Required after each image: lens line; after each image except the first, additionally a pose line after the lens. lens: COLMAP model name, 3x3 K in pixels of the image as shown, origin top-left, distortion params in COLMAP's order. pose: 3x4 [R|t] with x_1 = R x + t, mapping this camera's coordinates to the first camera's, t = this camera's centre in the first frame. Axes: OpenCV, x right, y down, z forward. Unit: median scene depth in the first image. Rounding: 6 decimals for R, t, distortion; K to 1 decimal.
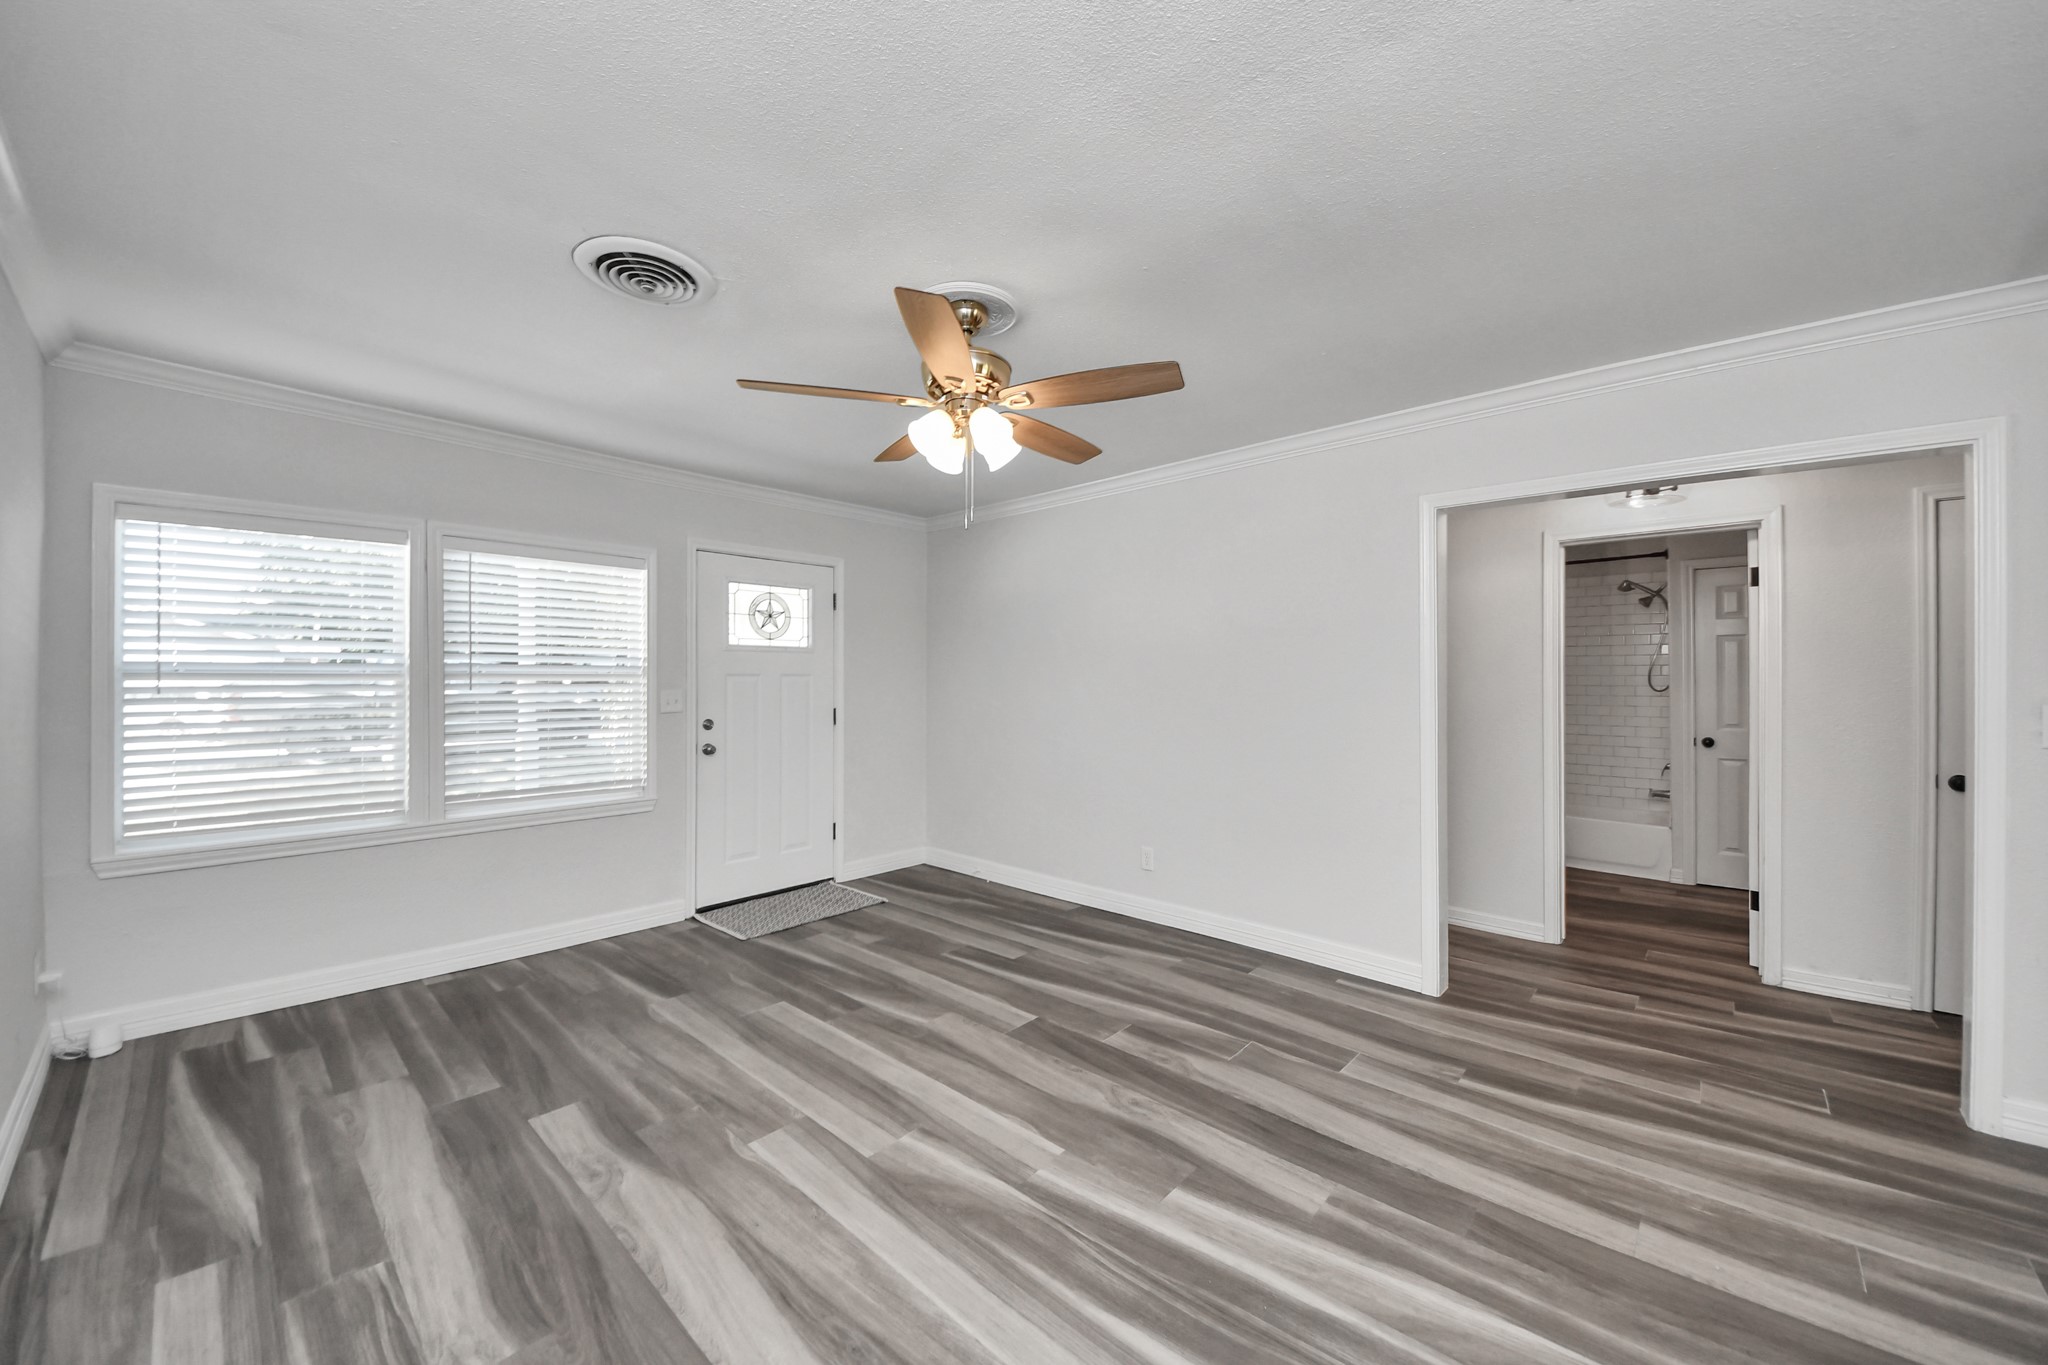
lens RADIAL K [[744.6, 0, 1016.9], [0, 744.6, 692.5], [0, 0, 1]] dist [0.000043, 0.000000]
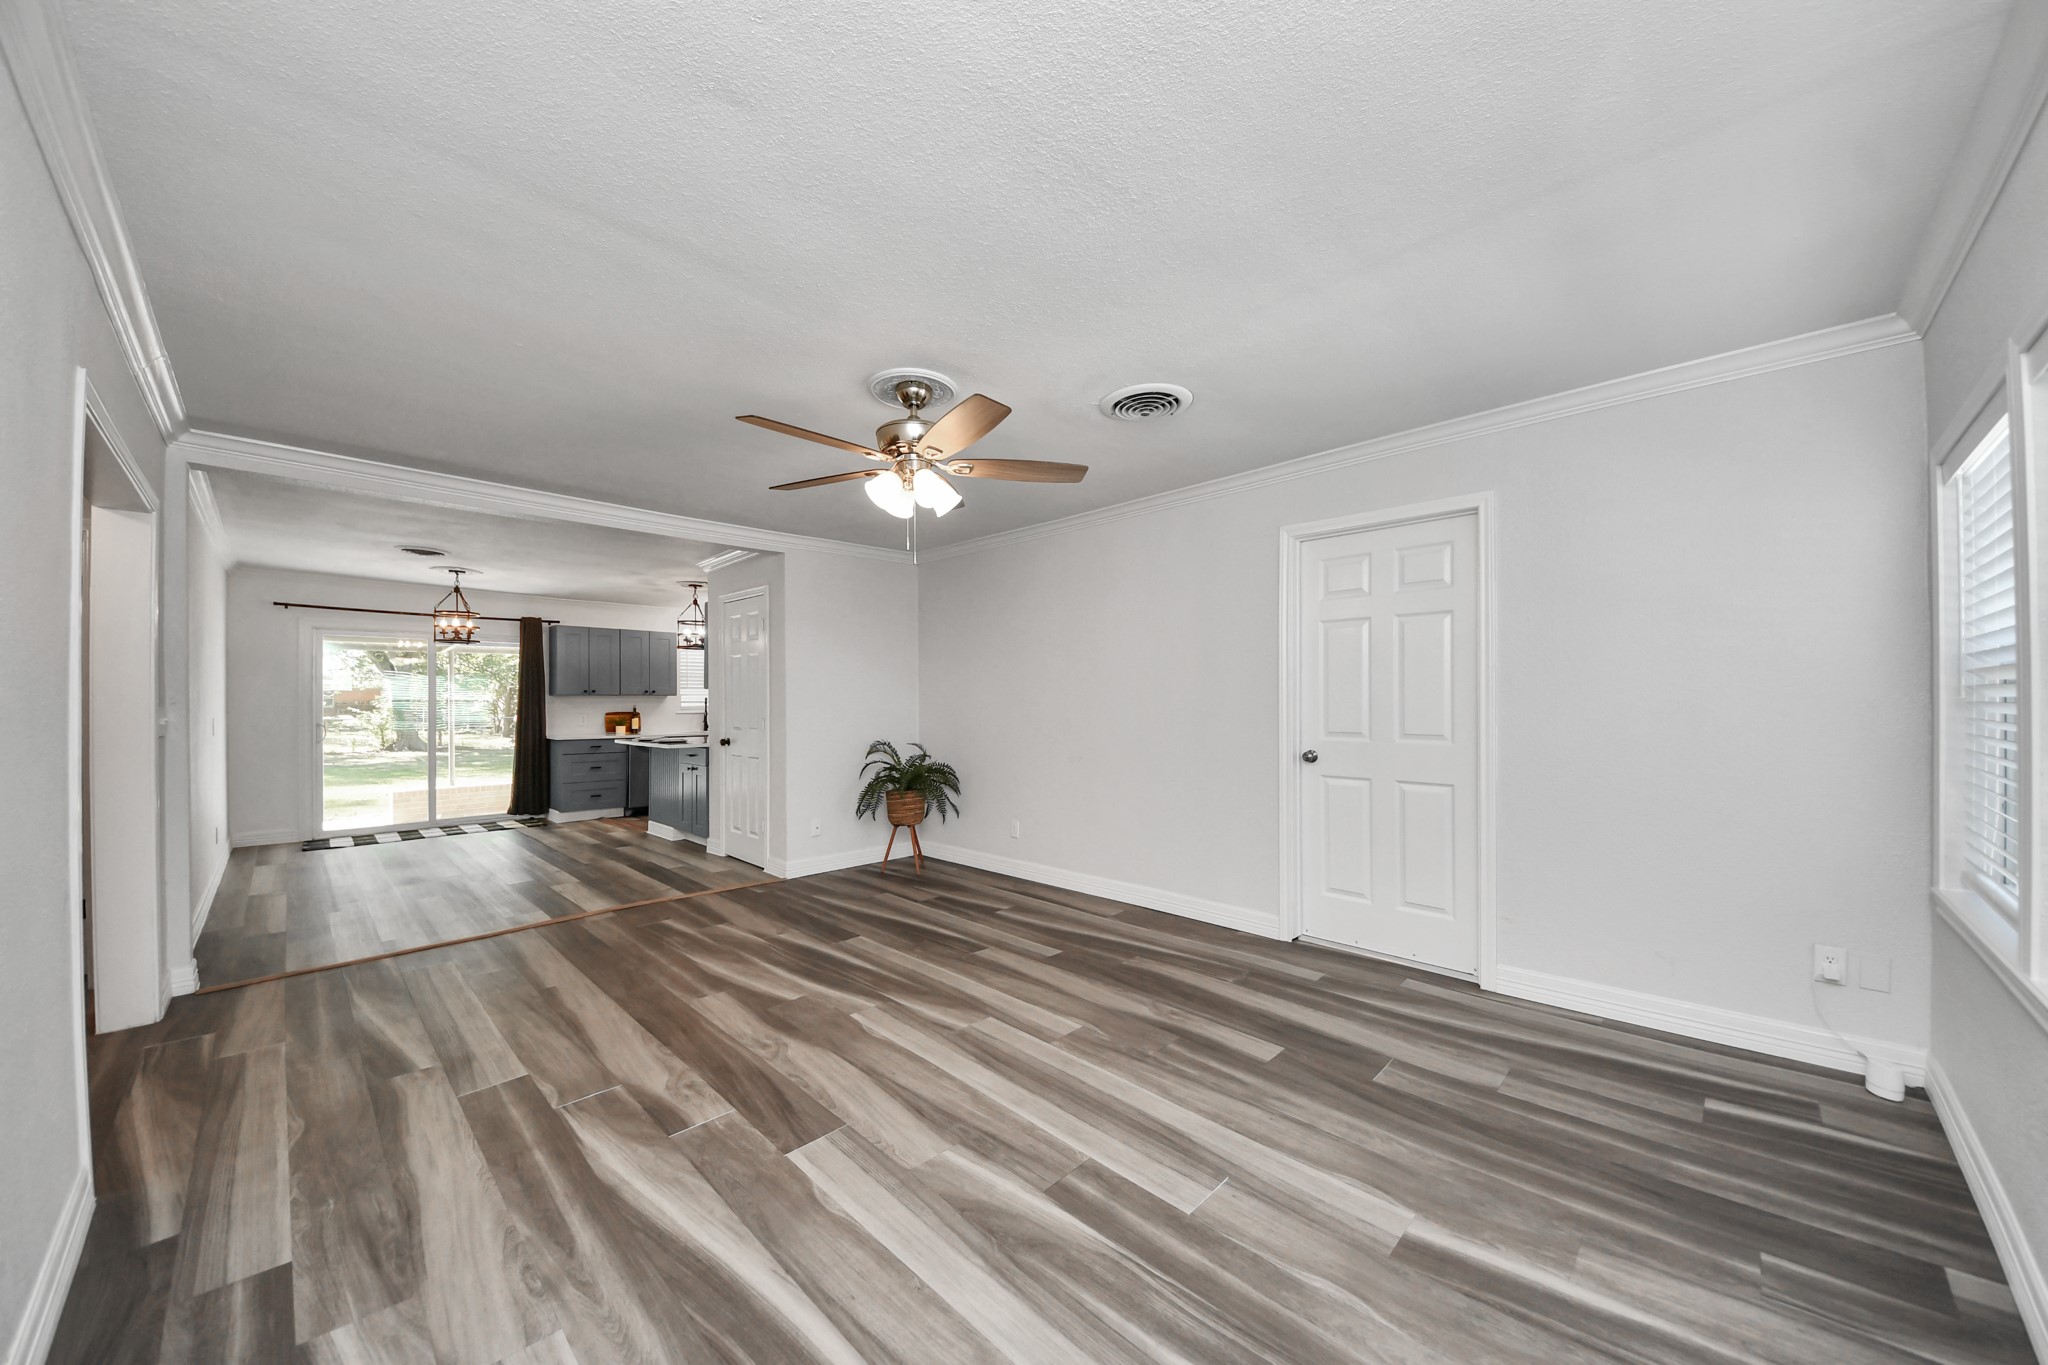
lens RADIAL K [[744.6, 0, 1016.9], [0, 744.6, 692.5], [0, 0, 1]] dist [0.000043, 0.000000]
pose [[-0.999289, 0.004408, 0.037431, -0.253141], [0.004668, 0.999966, 0.006860, 0.001859], [-0.037400, 0.007029, -0.999276, 1.982635]]
